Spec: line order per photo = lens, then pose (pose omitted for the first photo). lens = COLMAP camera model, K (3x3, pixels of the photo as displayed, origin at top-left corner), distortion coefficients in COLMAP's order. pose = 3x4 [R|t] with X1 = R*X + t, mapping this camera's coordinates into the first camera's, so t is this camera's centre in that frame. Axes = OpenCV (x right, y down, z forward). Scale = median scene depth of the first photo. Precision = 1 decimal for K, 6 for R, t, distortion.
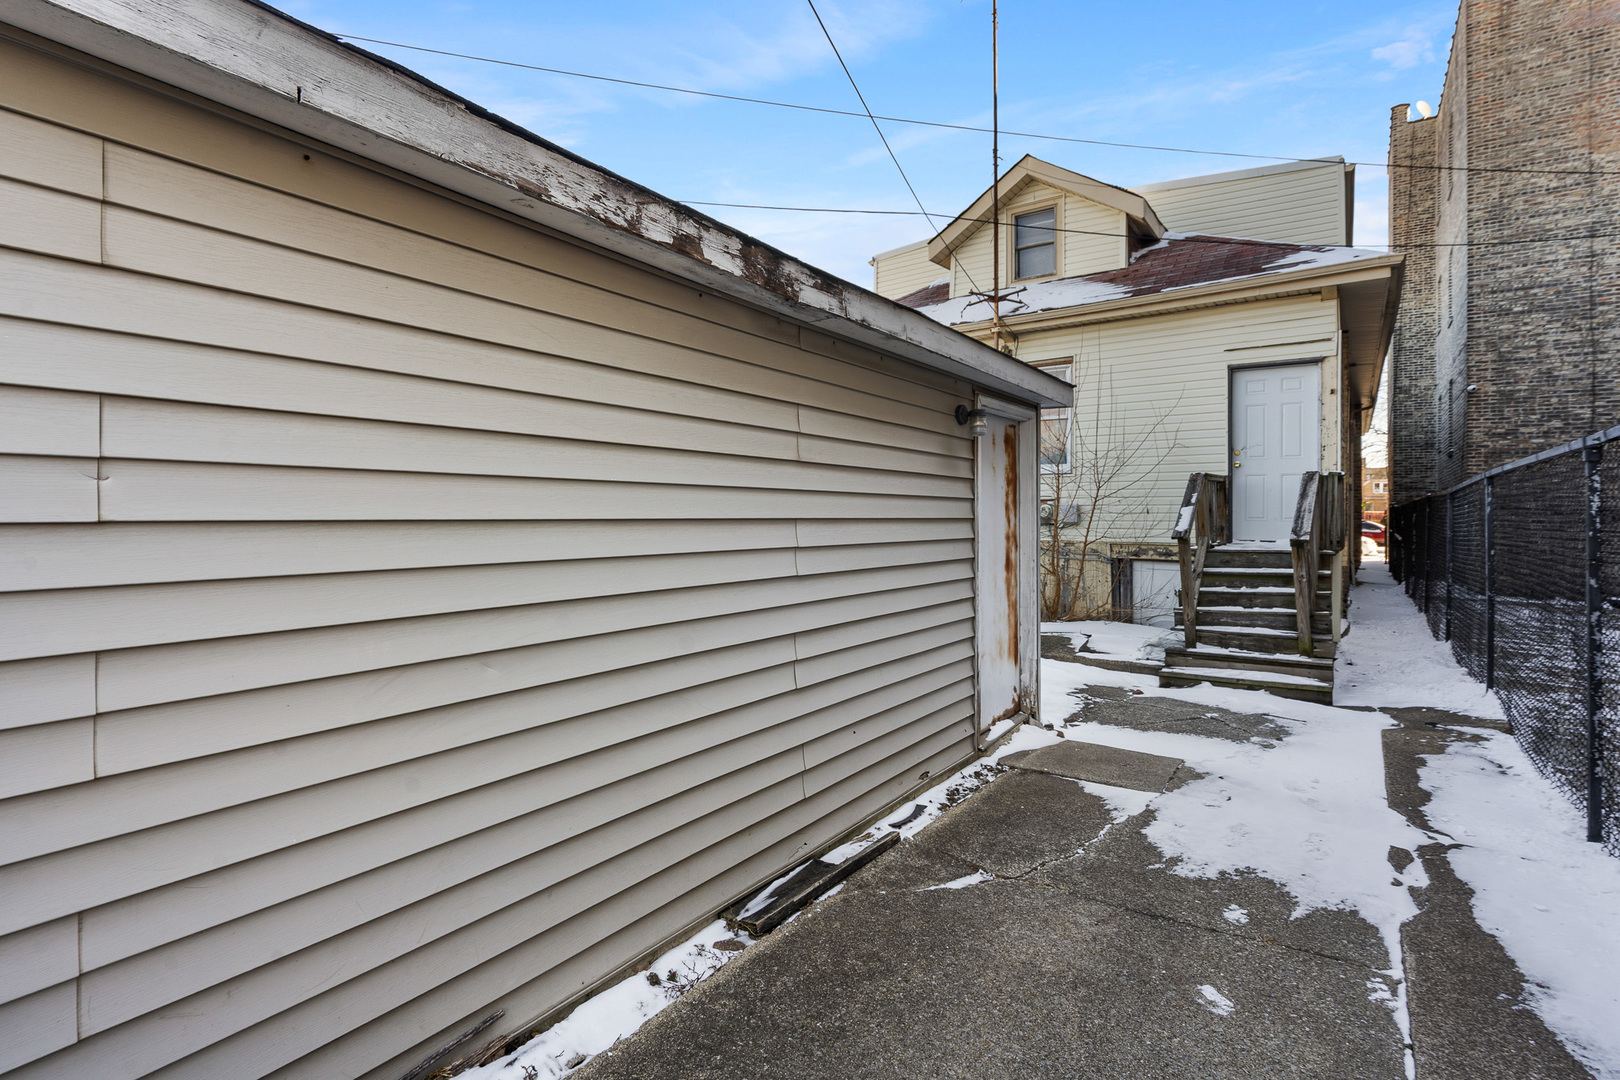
lens RADIAL K [[761.6, 0, 804.1], [0, 761.6, 506.5], [0, 0, 1]] dist [-0.019633, 0.000272]
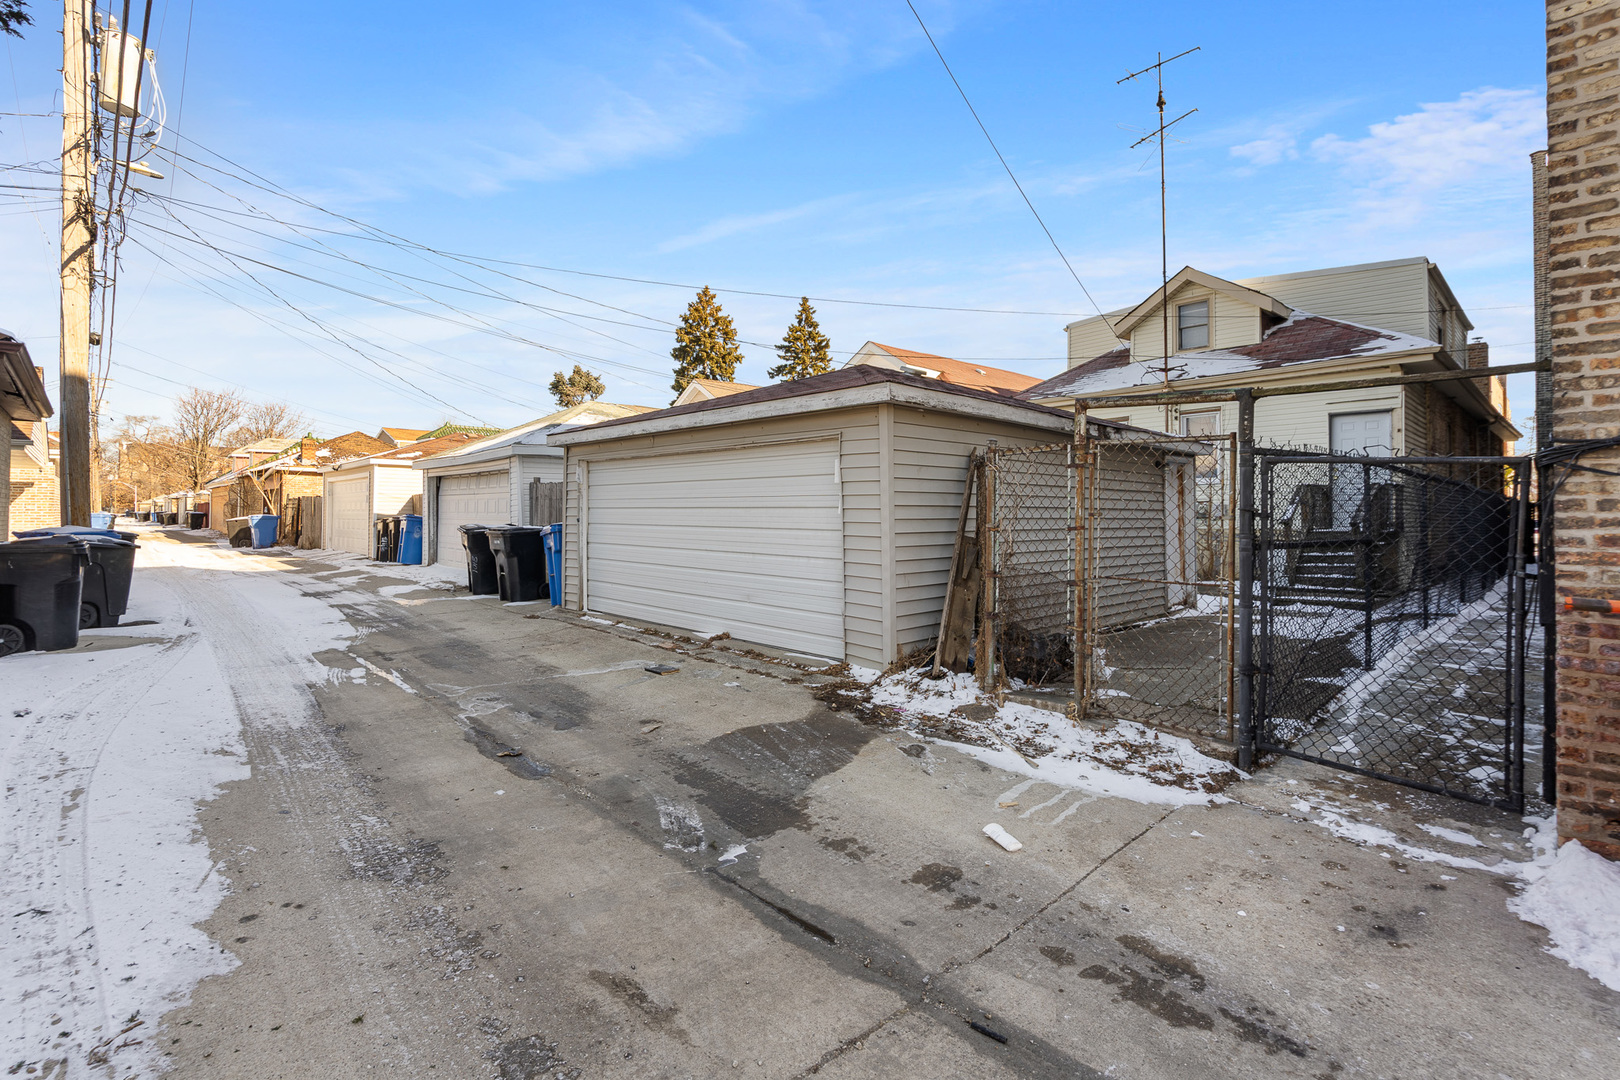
lens RADIAL K [[753.3, 0, 813.4], [0, 753.3, 513.7], [0, 0, 1]] dist [-0.004475, 0.000062]
pose [[0.984316, -0.008371, -0.176213, -0.268955], [0.008601, 0.999963, 0.000540, 0.011072], [0.176202, -0.002047, 0.984352, -0.912350]]
